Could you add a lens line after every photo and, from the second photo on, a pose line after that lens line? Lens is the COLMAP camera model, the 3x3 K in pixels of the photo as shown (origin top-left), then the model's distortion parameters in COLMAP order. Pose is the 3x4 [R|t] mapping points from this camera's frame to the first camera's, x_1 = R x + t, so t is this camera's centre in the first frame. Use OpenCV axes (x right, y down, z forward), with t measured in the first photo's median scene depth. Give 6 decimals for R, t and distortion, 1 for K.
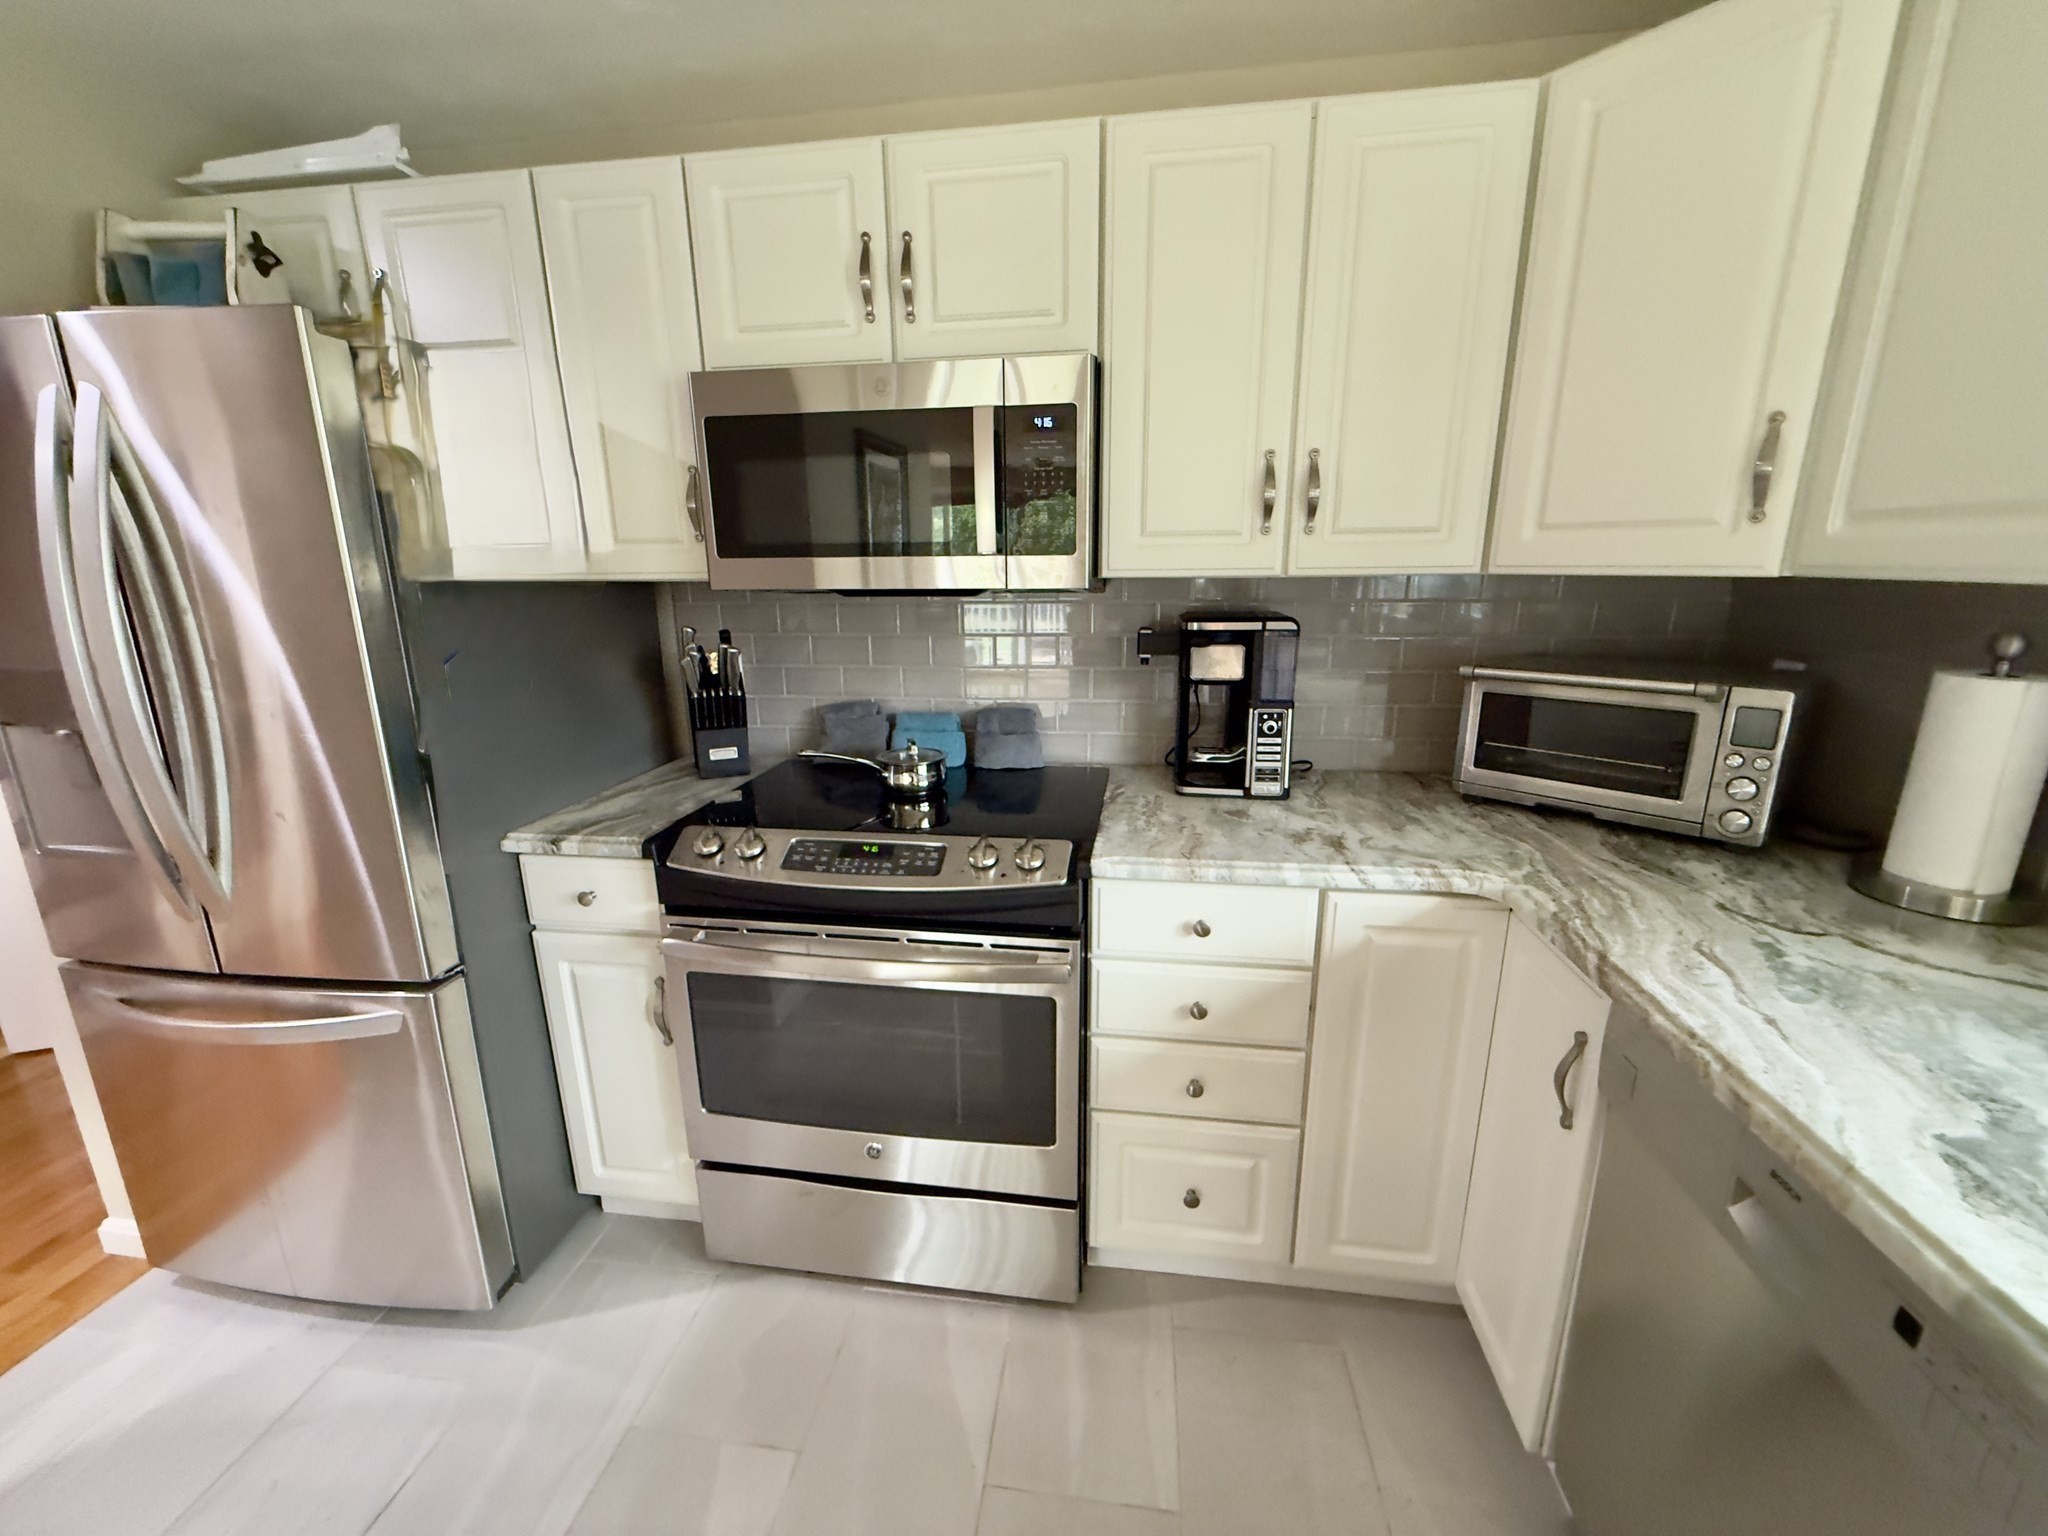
lens RADIAL K [[821.1, 0, 1014.4], [0, 821.1, 768.7], [0, 0, 1]] dist [-0.000209, -0.000374]
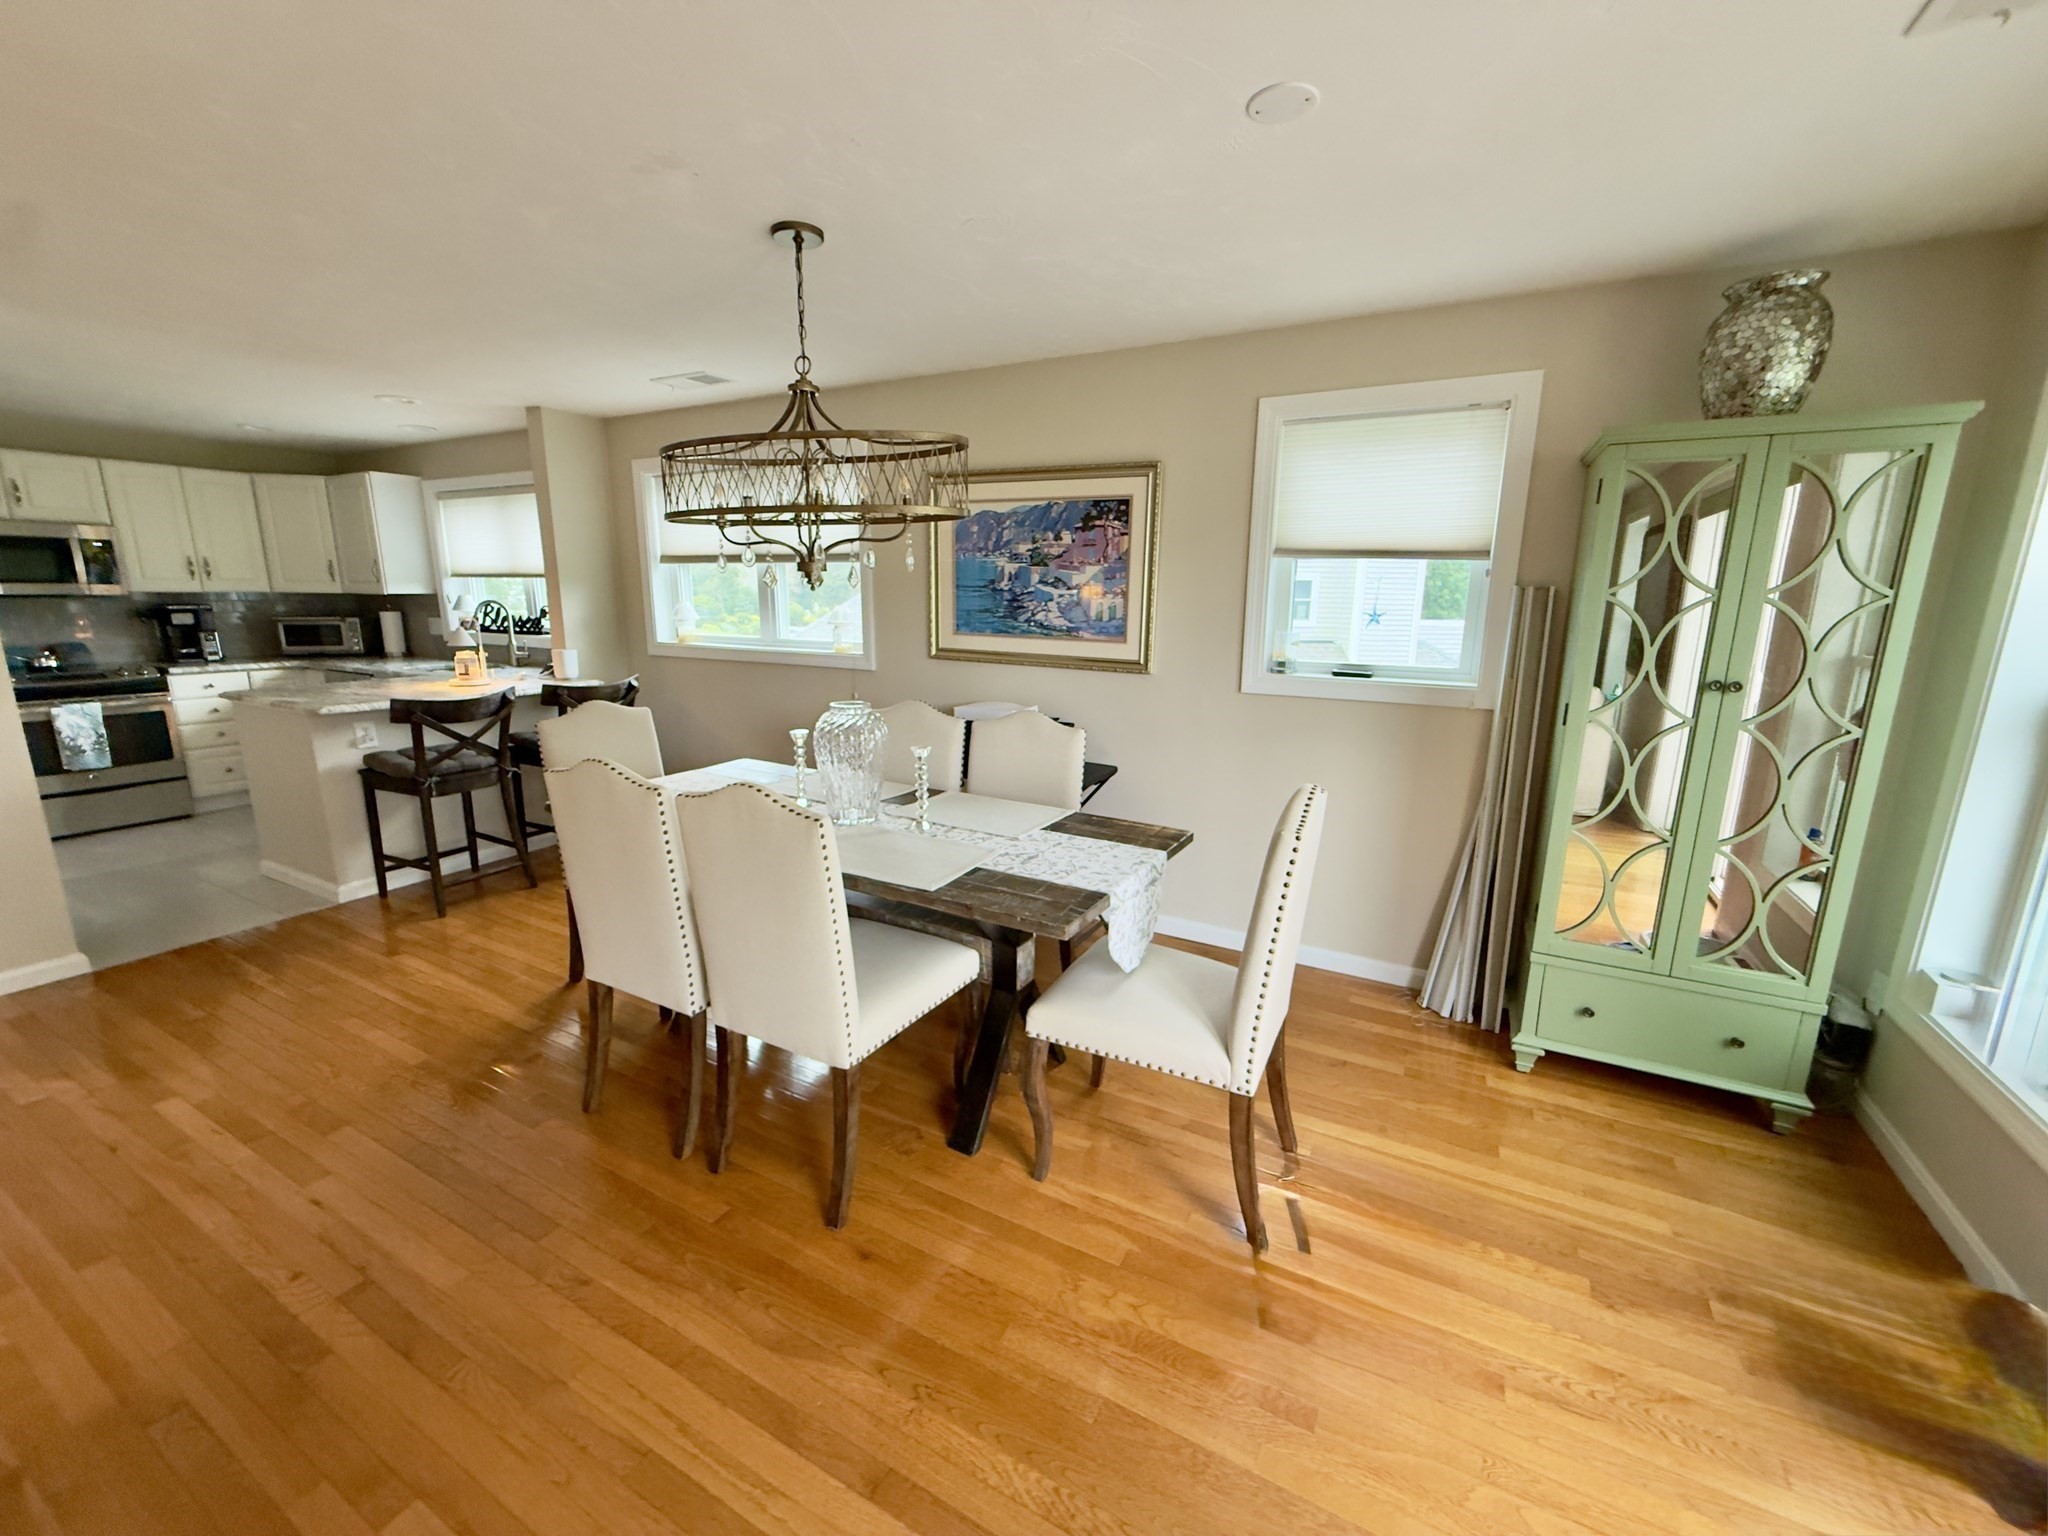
lens RADIAL K [[821.1, 0, 1014.0], [0, 821.1, 769.3], [0, 0, 1]] dist [-0.000209, -0.000374]
pose [[0.350898, -0.190073, 0.916920, -1.782792], [0.209902, 0.970232, 0.120797, 0.787335], [-0.912585, 0.150076, 0.380349, -3.314741]]
